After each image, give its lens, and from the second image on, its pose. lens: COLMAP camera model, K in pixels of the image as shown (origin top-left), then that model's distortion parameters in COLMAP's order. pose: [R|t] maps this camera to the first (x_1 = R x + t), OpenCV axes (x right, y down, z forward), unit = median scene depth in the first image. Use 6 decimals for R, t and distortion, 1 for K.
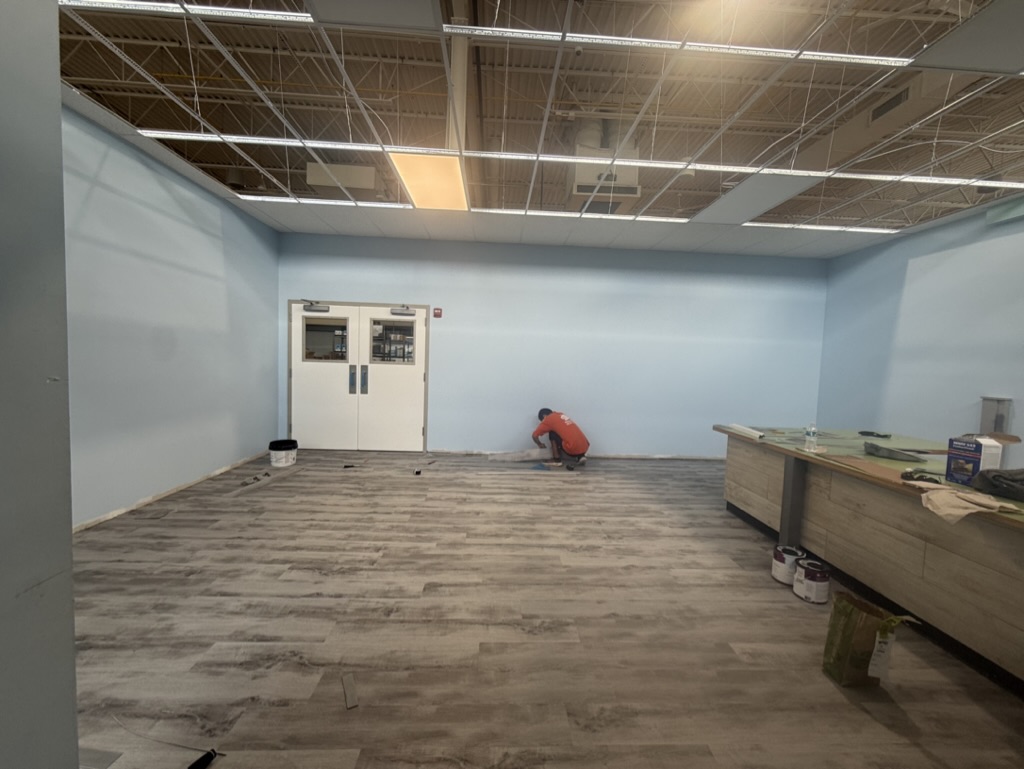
lens RADIAL K [[410.8, 0, 512.9], [0, 410.8, 384.2], [0, 0, 1]] dist [0.002382, -0.000125]
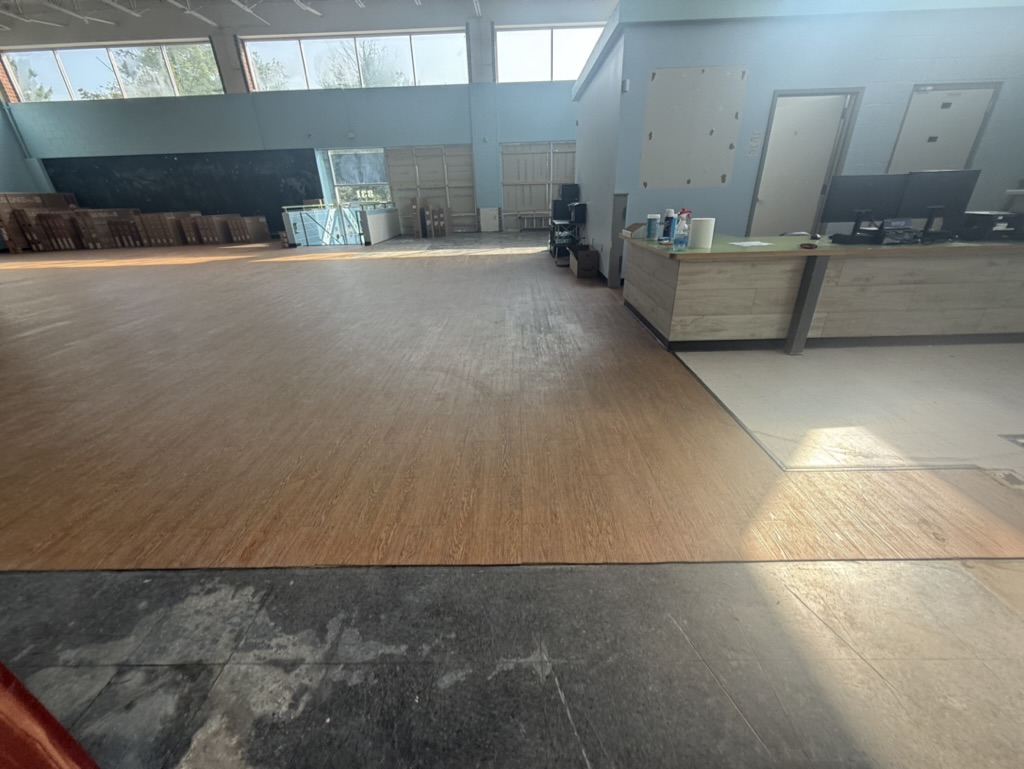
lens RADIAL K [[410.8, 0, 513.5], [0, 410.8, 380.6], [0, 0, 1]] dist [0.002382, -0.000125]
pose [[0.059333, -0.450430, 0.890838, -0.408707], [0.091052, 0.891132, 0.444515, -0.070222], [-0.994077, 0.054739, 0.093886, 1.788563]]
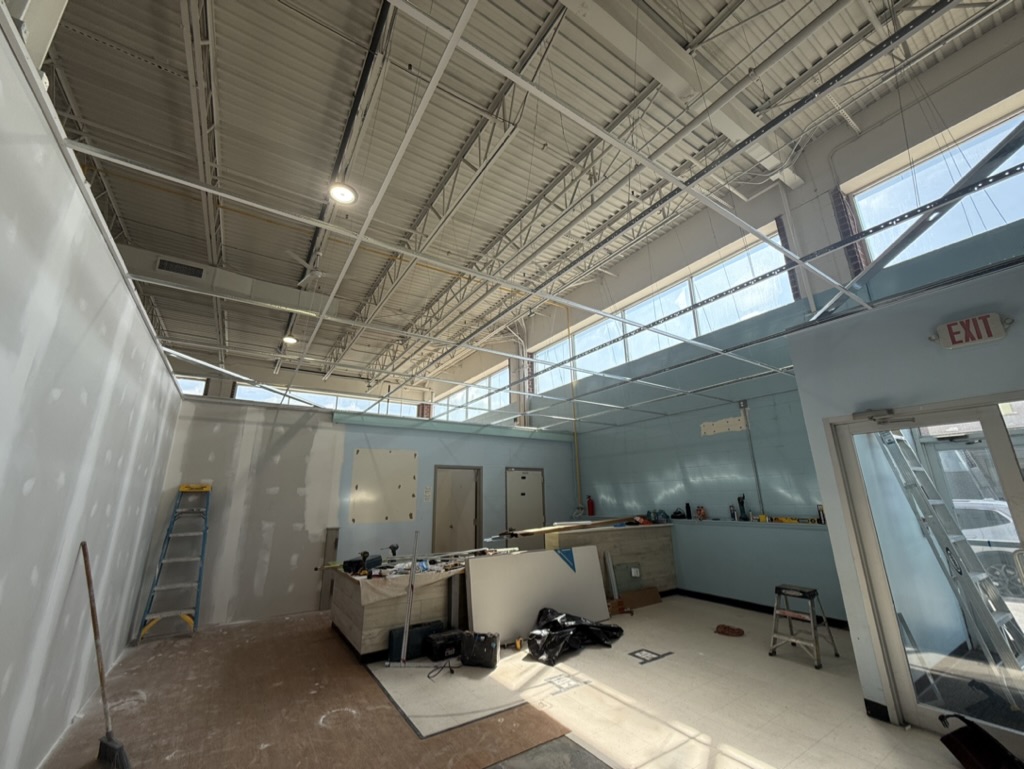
lens RADIAL K [[410.8, 0, 508.8], [0, 410.8, 377.8], [0, 0, 1]] dist [0.002382, -0.000125]
pose [[-0.500919, 0.216794, 0.837902, -1.000688], [0.047733, 0.973567, -0.223359, -0.218075], [-0.864177, -0.071889, -0.498026, 1.797047]]
